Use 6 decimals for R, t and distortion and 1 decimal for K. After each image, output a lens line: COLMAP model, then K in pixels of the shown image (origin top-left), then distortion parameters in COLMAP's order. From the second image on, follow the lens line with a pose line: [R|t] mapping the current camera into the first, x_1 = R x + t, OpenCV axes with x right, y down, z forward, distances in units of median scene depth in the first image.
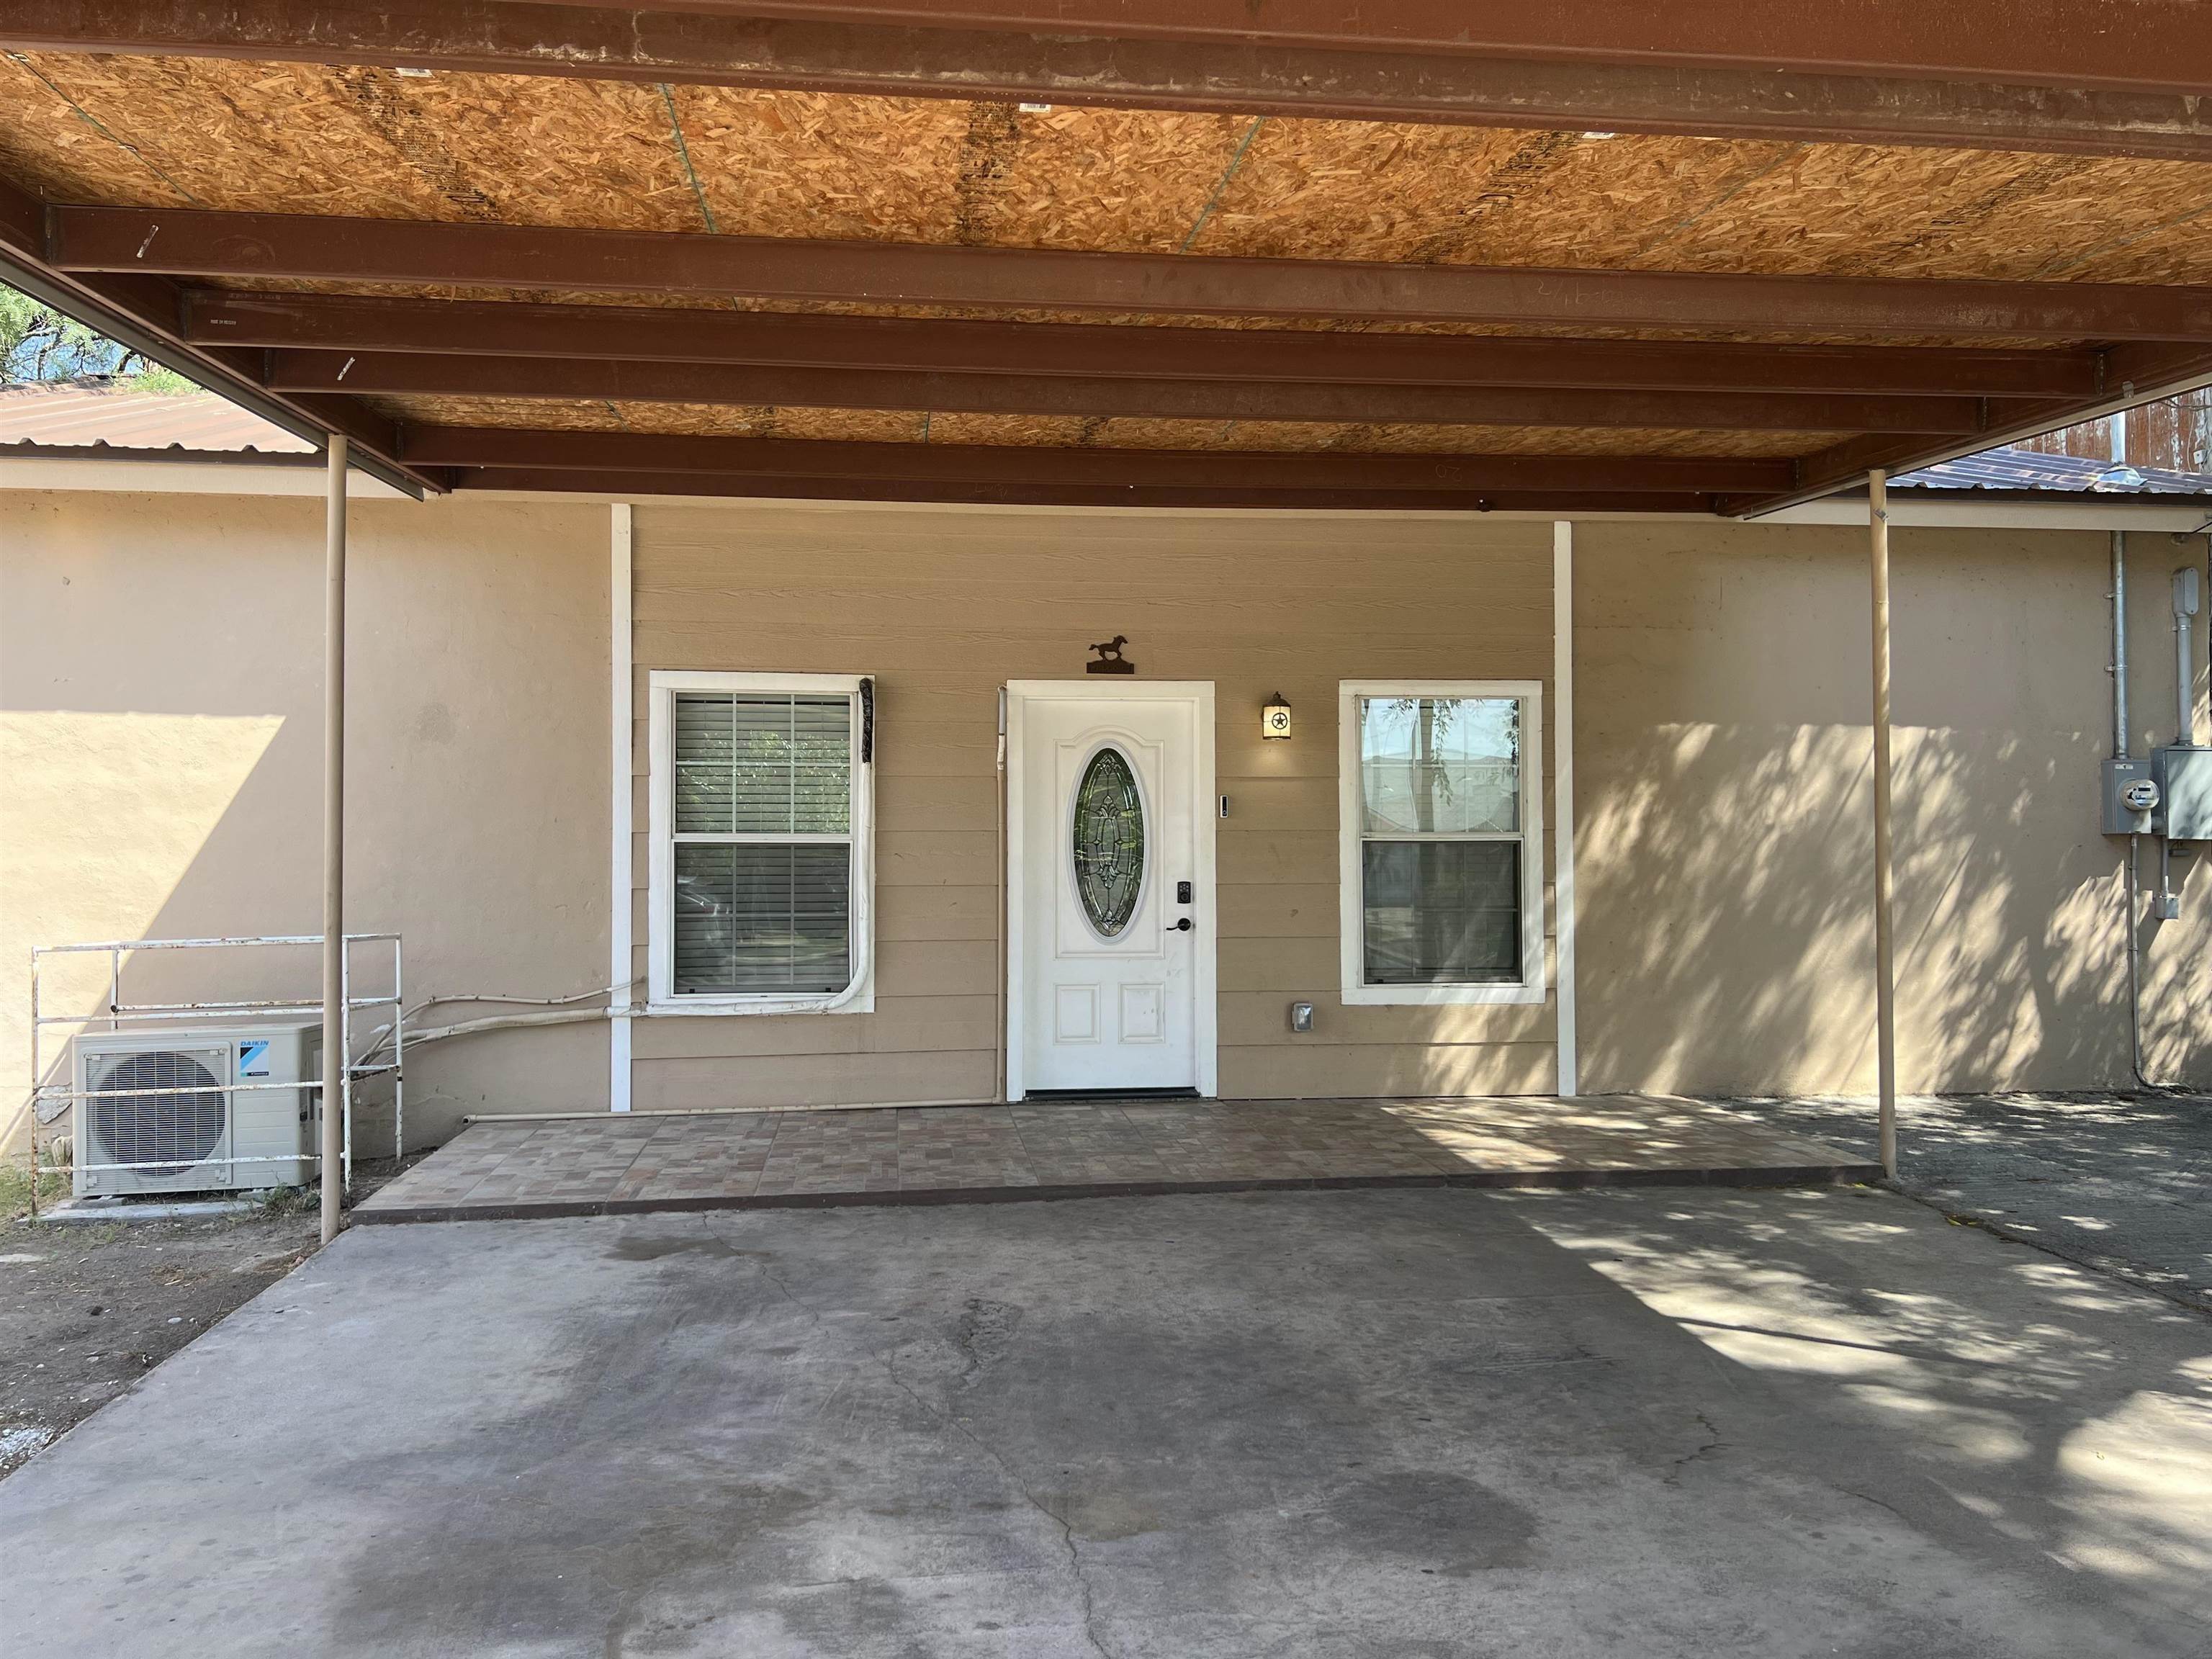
lens RADIAL K [[1746.3, 0, 1099.0], [0, 1746.3, 805.2], [0, 0, 1]] dist [0.024075, -0.012016]
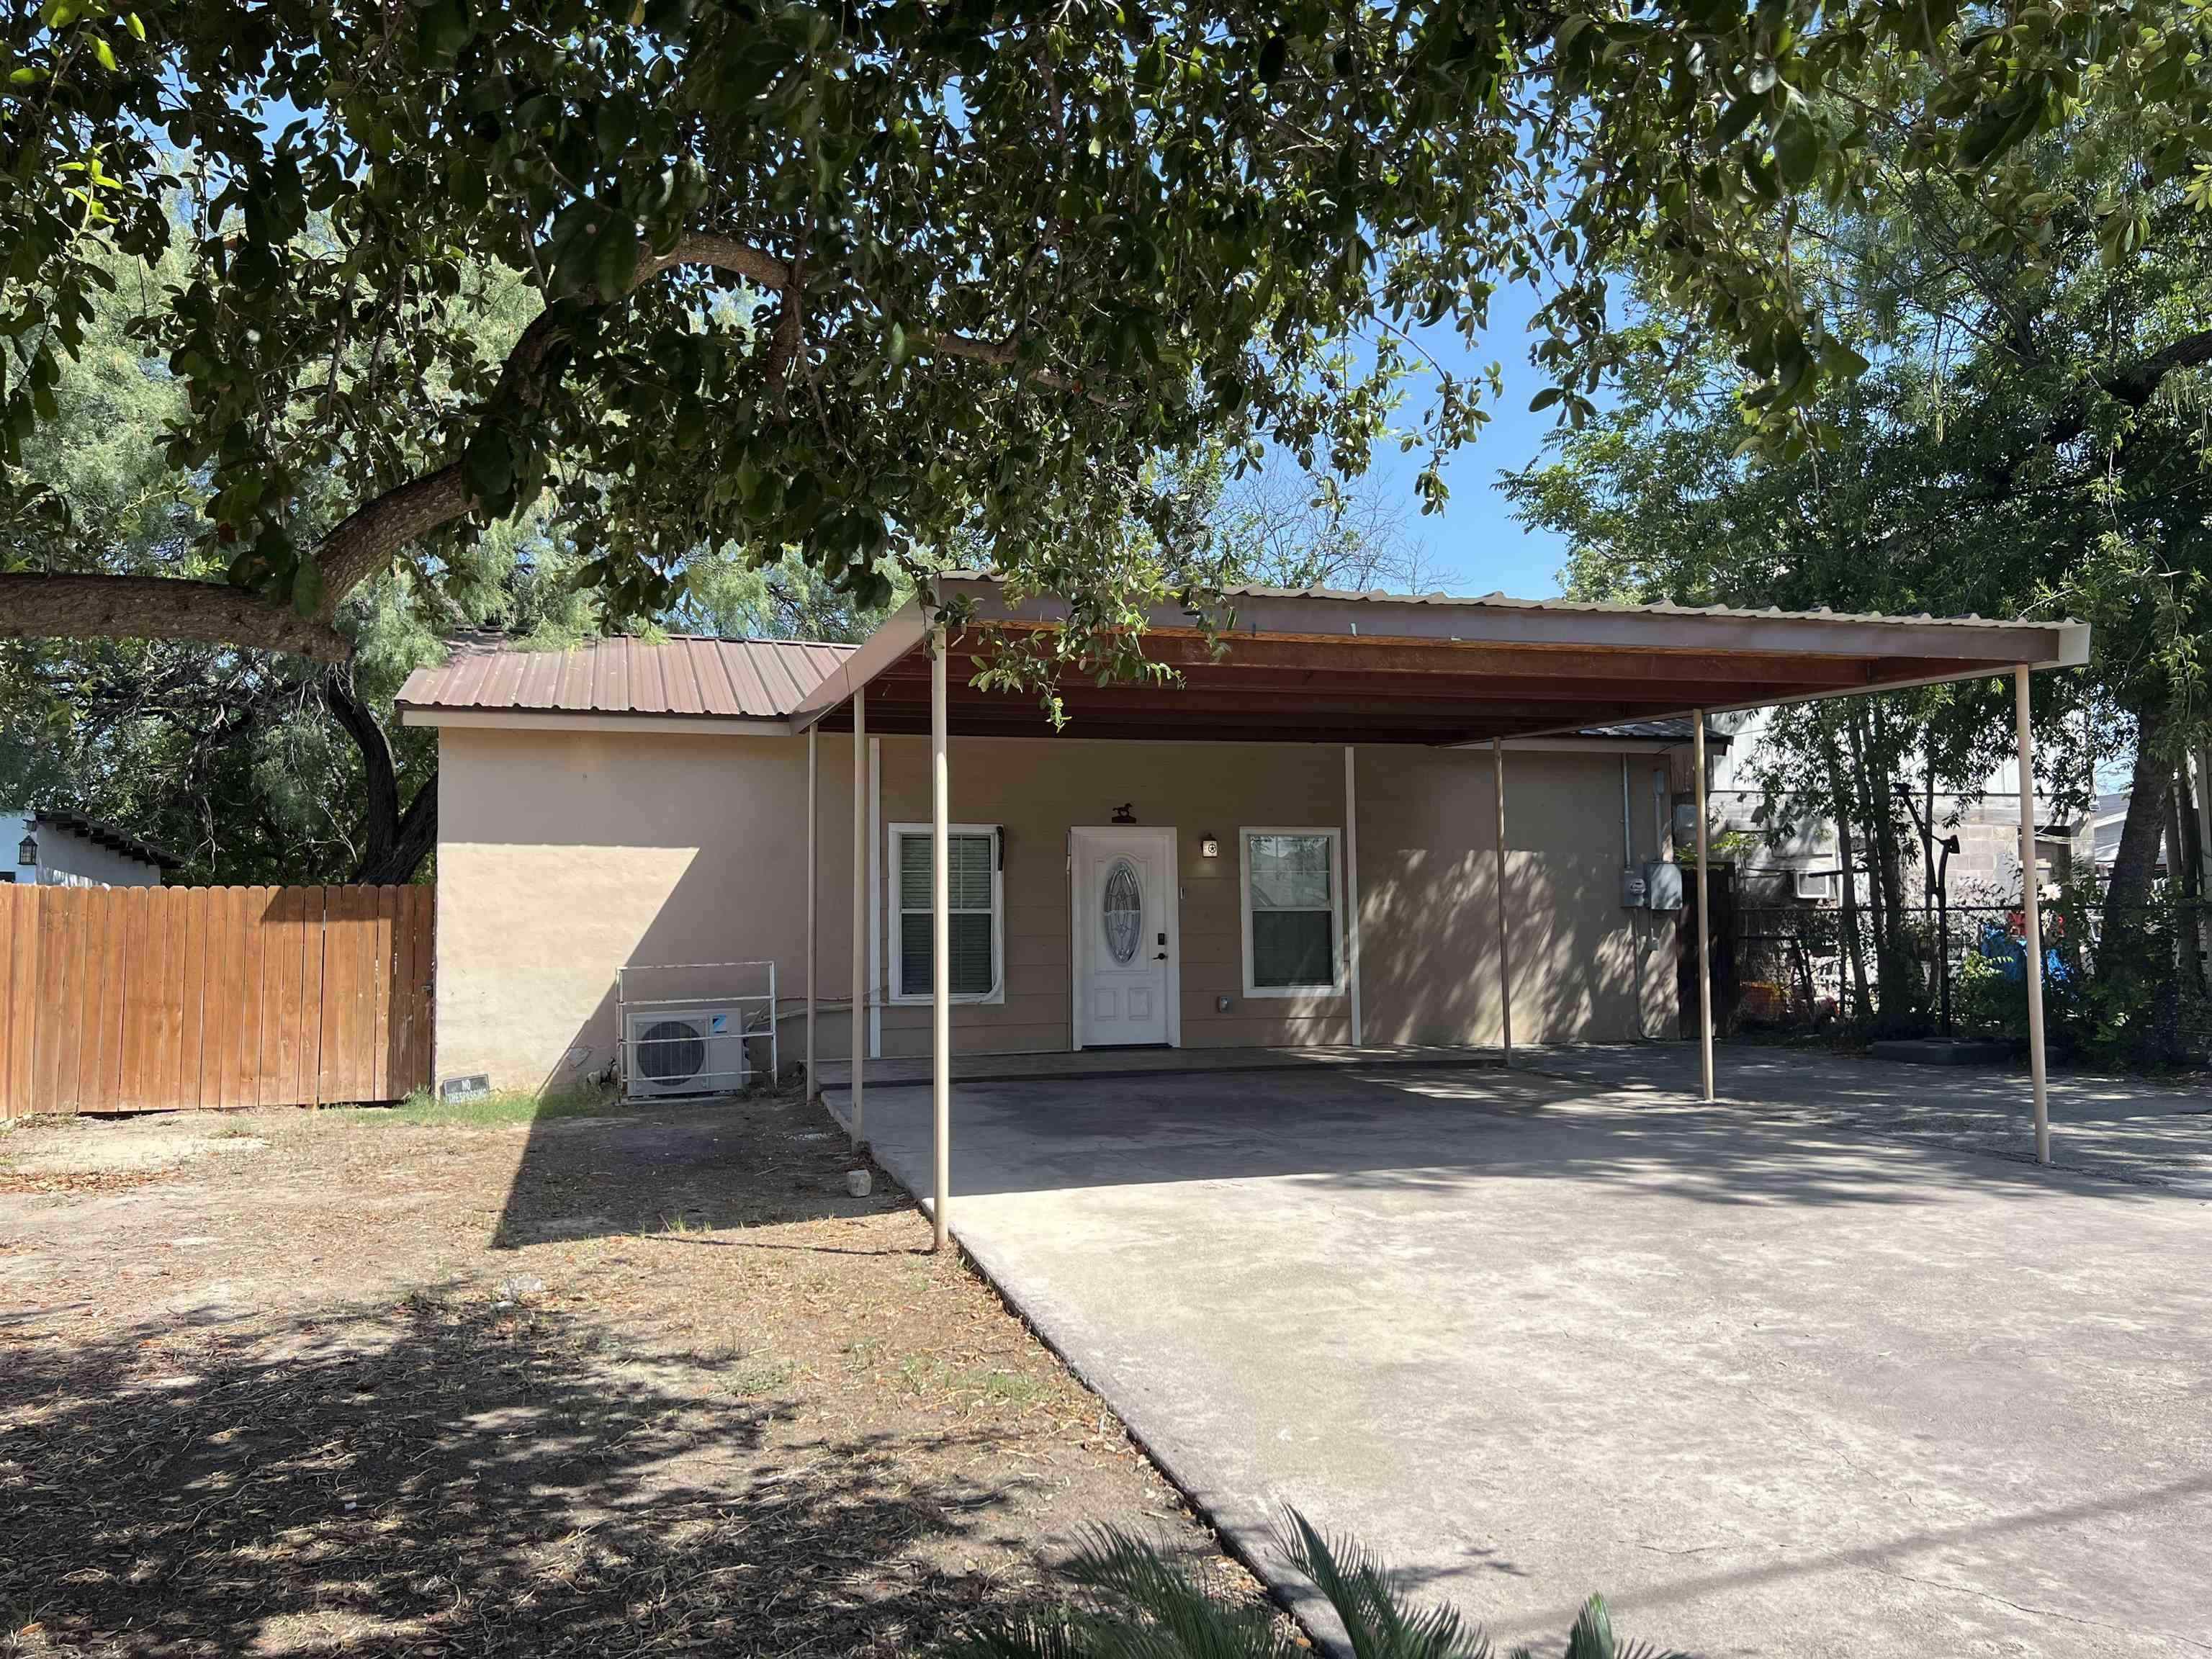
lens RADIAL K [[1665.0, 0, 1110.2], [0, 1665.0, 820.4], [0, 0, 1]] dist [0.094994, -0.121906]
pose [[0.986379, 0.001977, 0.164478, -0.297521], [0.006395, 0.998711, -0.050353, 0.011782], [-0.164365, 0.050719, 0.985095, -0.762347]]
